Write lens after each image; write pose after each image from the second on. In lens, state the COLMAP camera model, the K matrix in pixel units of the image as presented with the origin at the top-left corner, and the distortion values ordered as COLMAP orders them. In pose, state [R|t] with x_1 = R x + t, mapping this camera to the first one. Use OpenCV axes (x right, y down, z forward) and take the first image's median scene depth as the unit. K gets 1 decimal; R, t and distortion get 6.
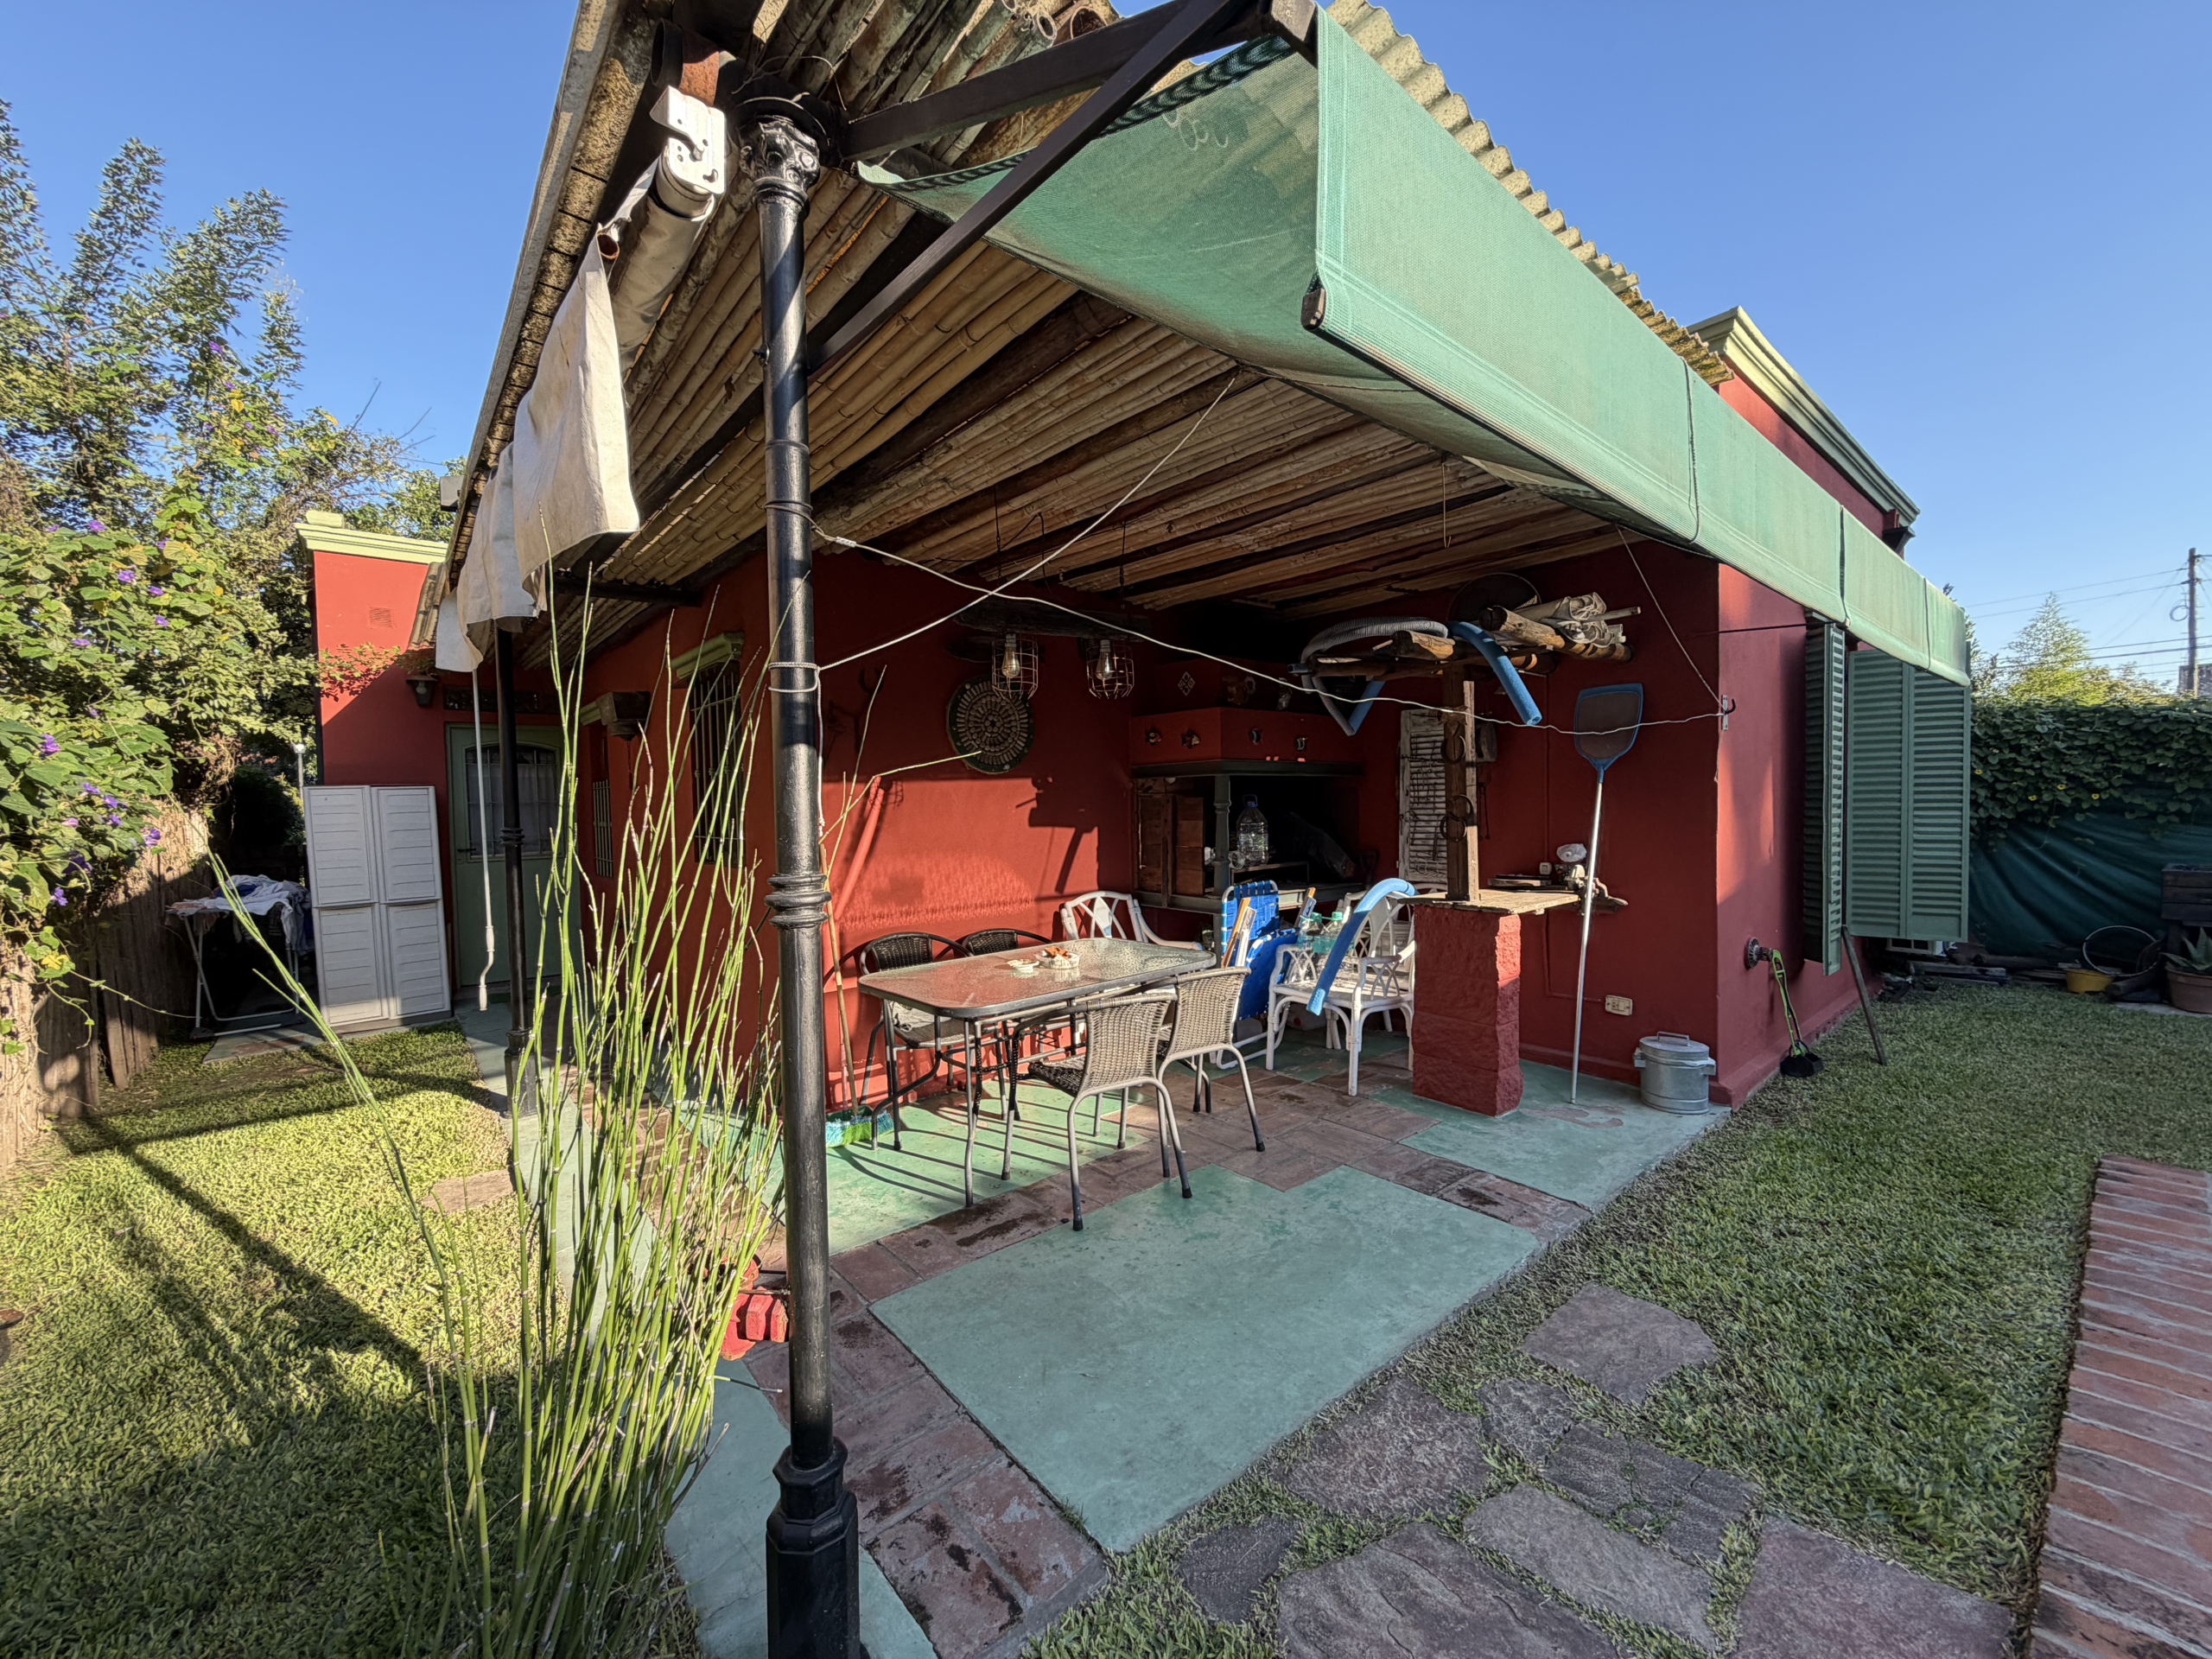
lens RADIAL K [[883.1, 0, 1103.7], [0, 883.1, 830.5], [0, 0, 1]] dist [-0.002222, 0.001203]
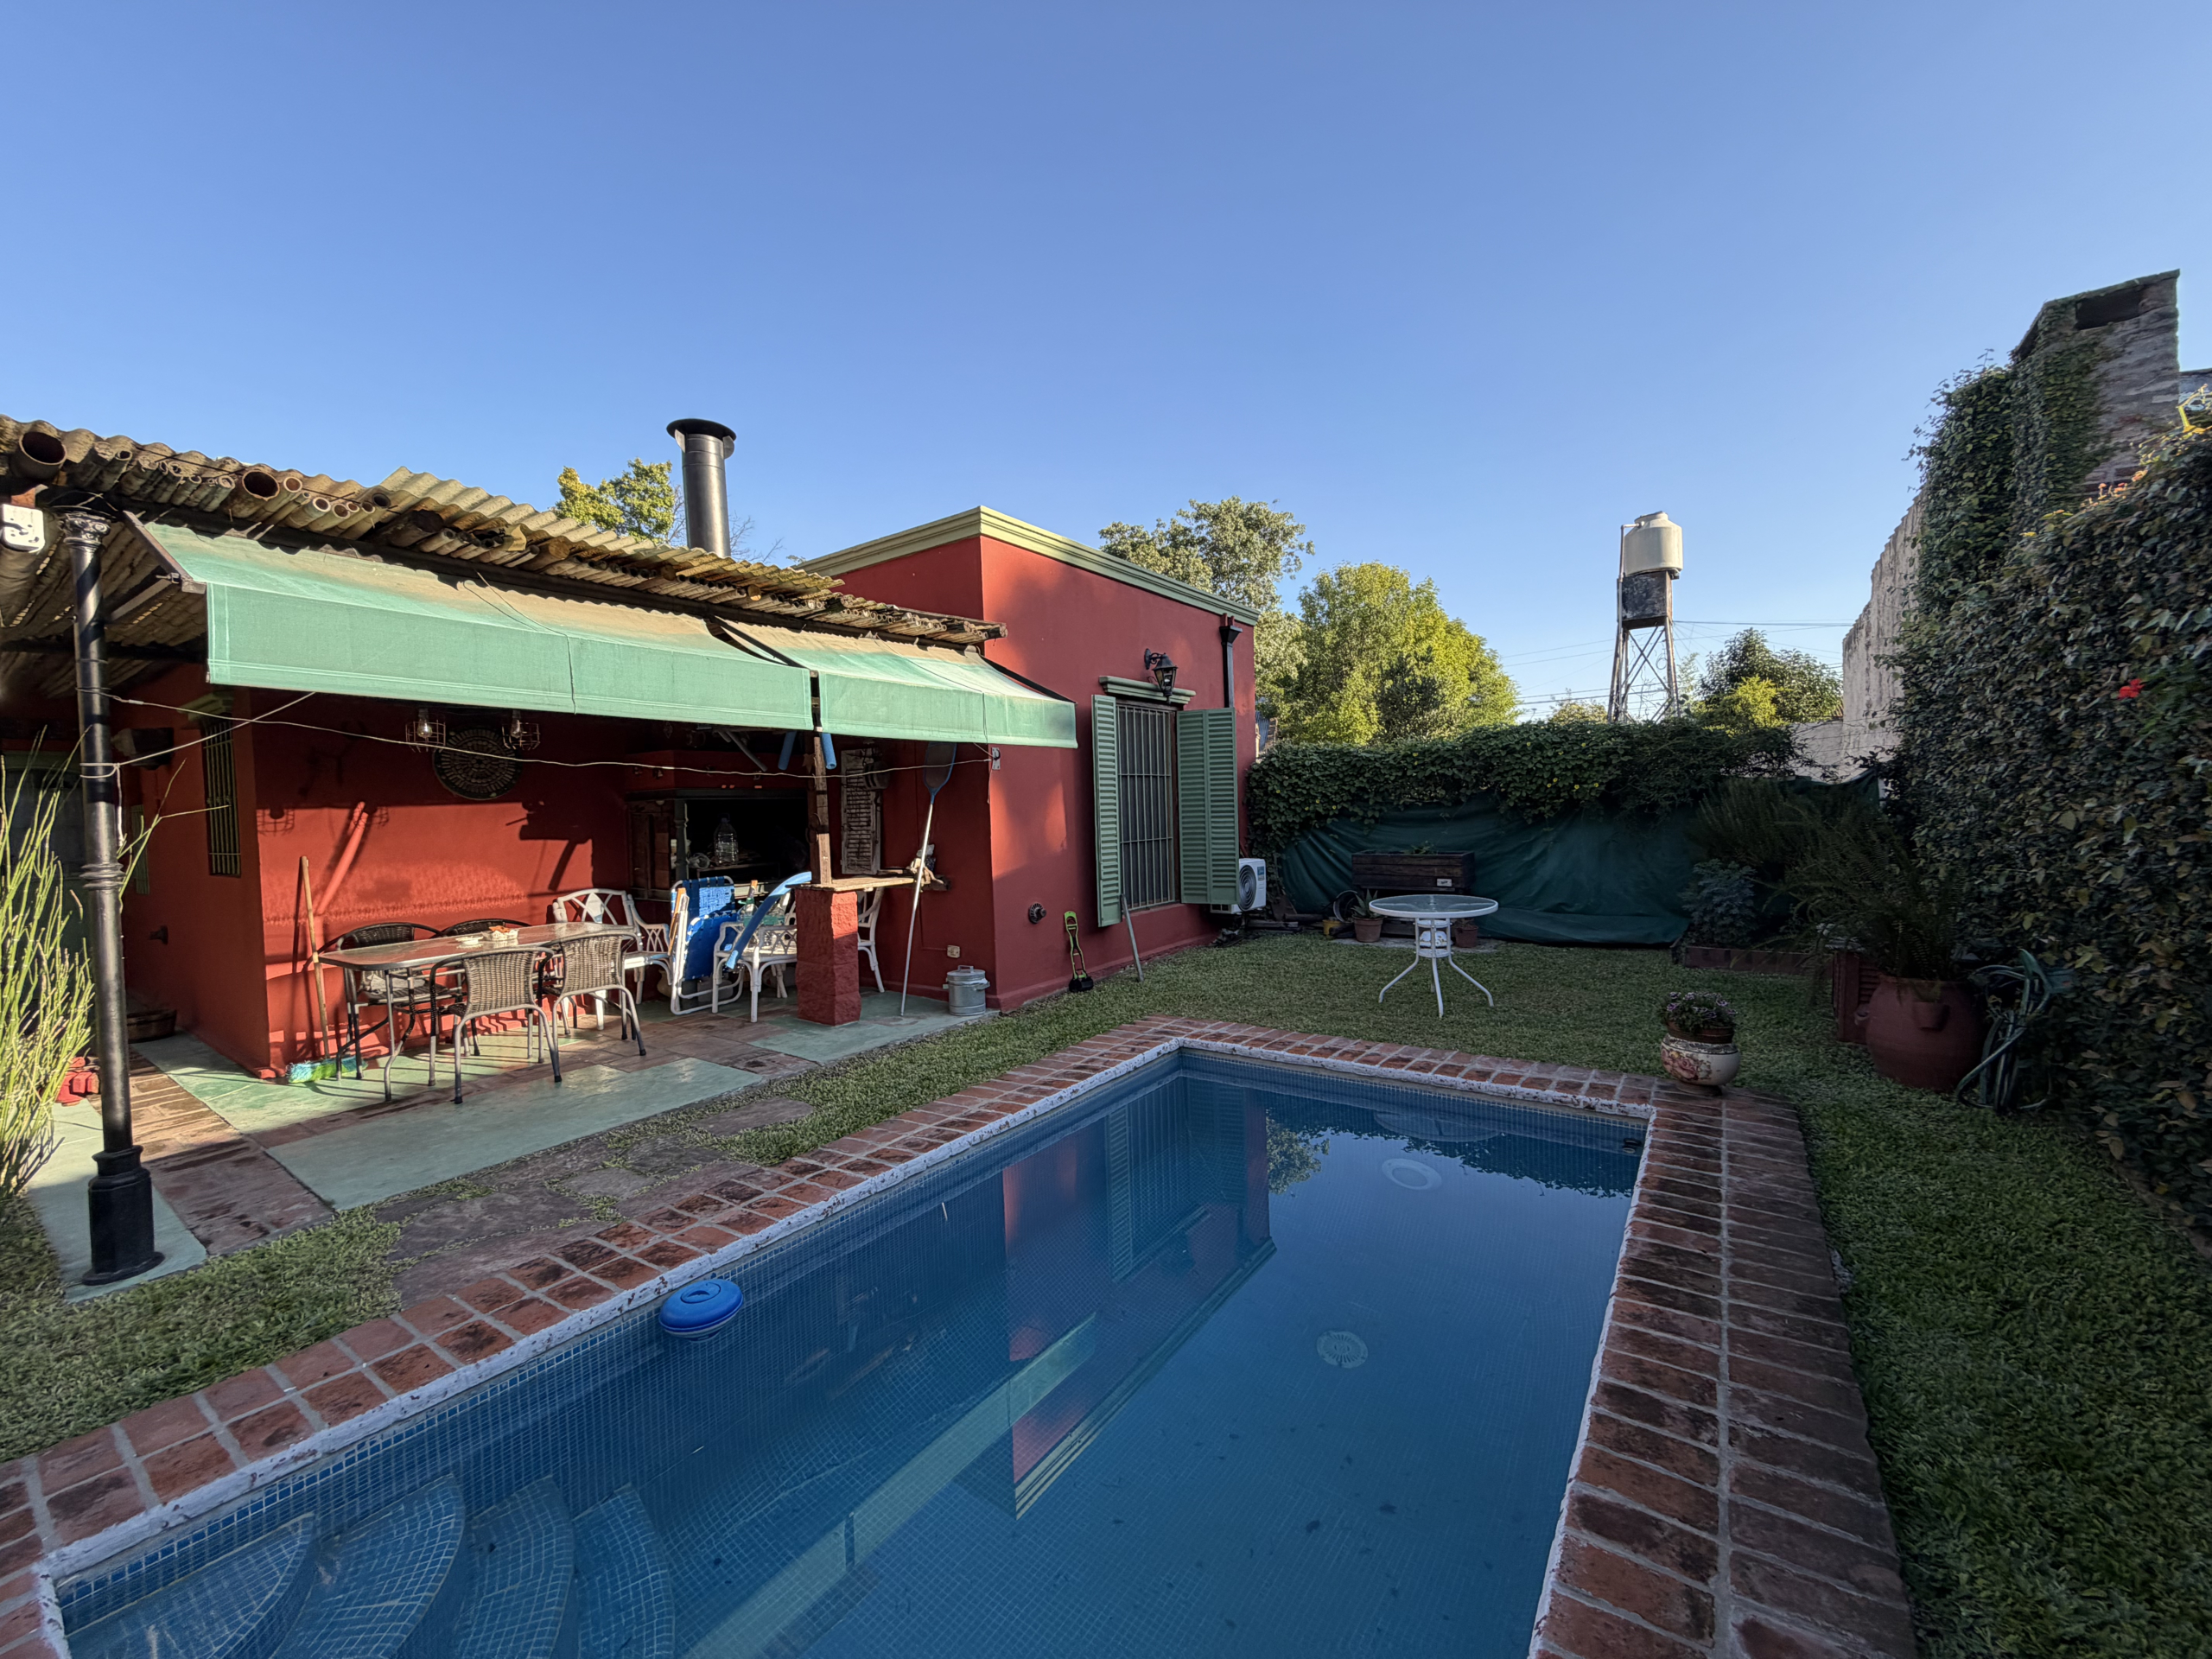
lens RADIAL K [[883.1, 0, 1107.8], [0, 883.1, 830.2], [0, 0, 1]] dist [-0.002222, 0.001203]
pose [[0.966044, -0.016039, 0.257878, 0.475765], [0.019065, 0.999776, -0.009236, 0.011154], [-0.257672, 0.013839, 0.966133, -0.547136]]
